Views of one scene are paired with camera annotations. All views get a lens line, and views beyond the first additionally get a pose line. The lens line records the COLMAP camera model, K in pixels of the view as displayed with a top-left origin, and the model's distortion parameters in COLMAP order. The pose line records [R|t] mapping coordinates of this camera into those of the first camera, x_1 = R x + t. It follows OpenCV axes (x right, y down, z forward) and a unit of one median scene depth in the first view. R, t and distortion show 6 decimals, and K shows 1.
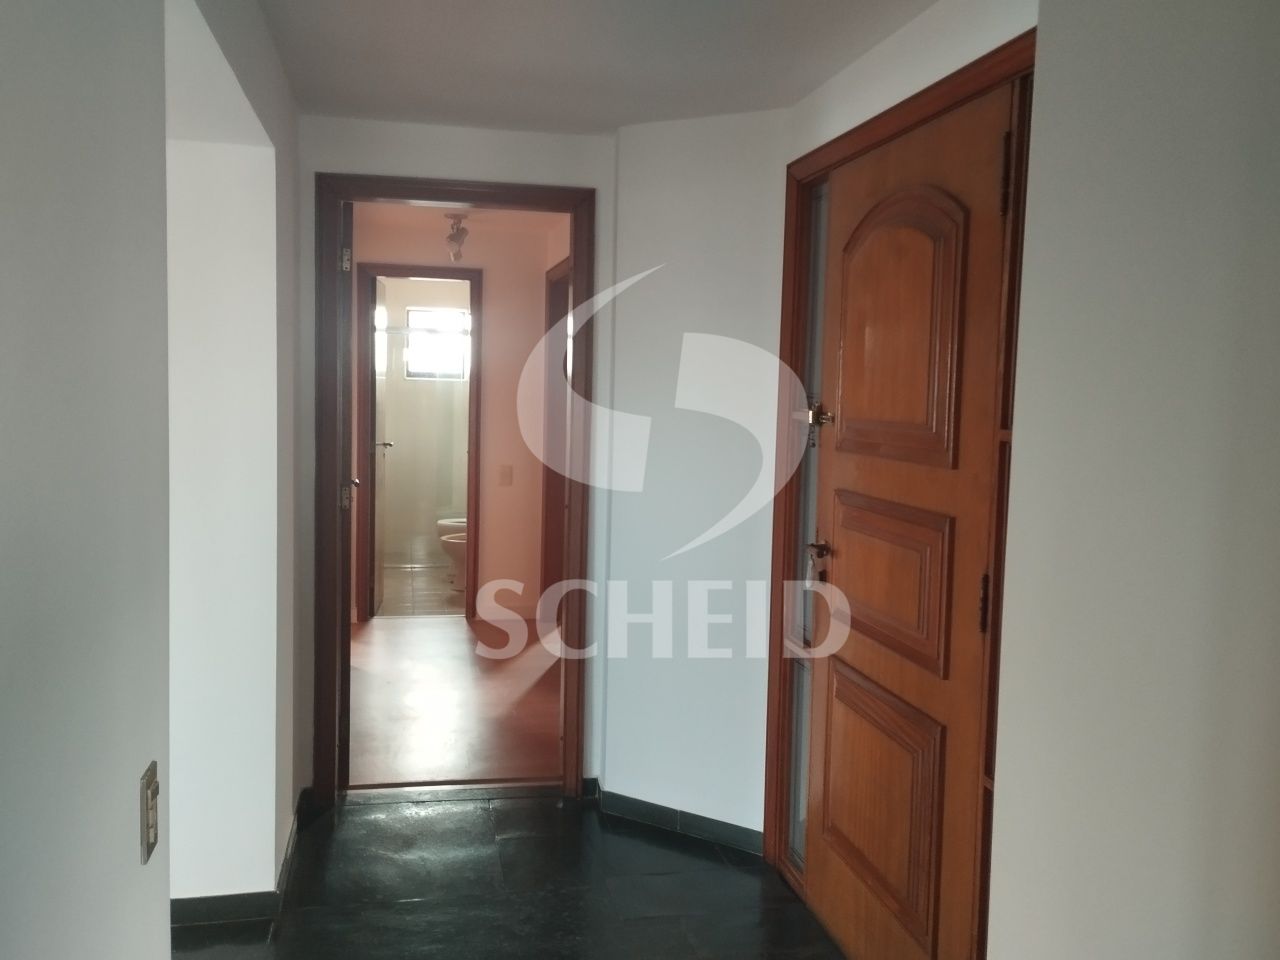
lens RADIAL K [[1114.1, 0, 640.0], [0, 1114.1, 480.0], [0, 0, 1]] dist [0.080003, -0.119954]
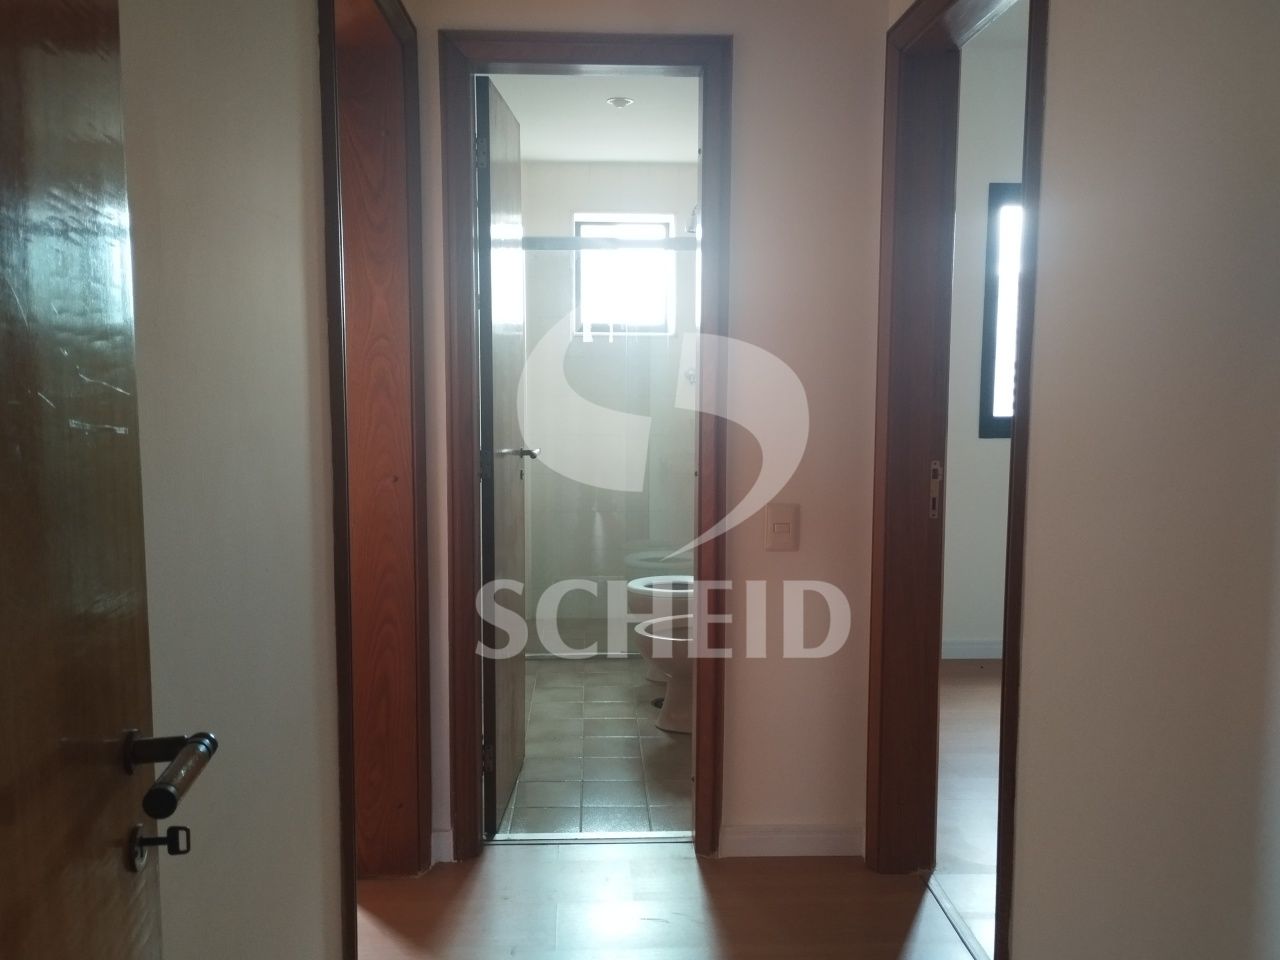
lens RADIAL K [[1114.1, 0, 640.0], [0, 1114.1, 480.0], [0, 0, 1]] dist [0.080003, -0.119954]
pose [[0.986165, -0.002966, -0.165742, -0.100902], [0.006629, 0.999746, 0.021549, -0.031062], [0.165636, -0.022349, 0.985934, 0.552348]]
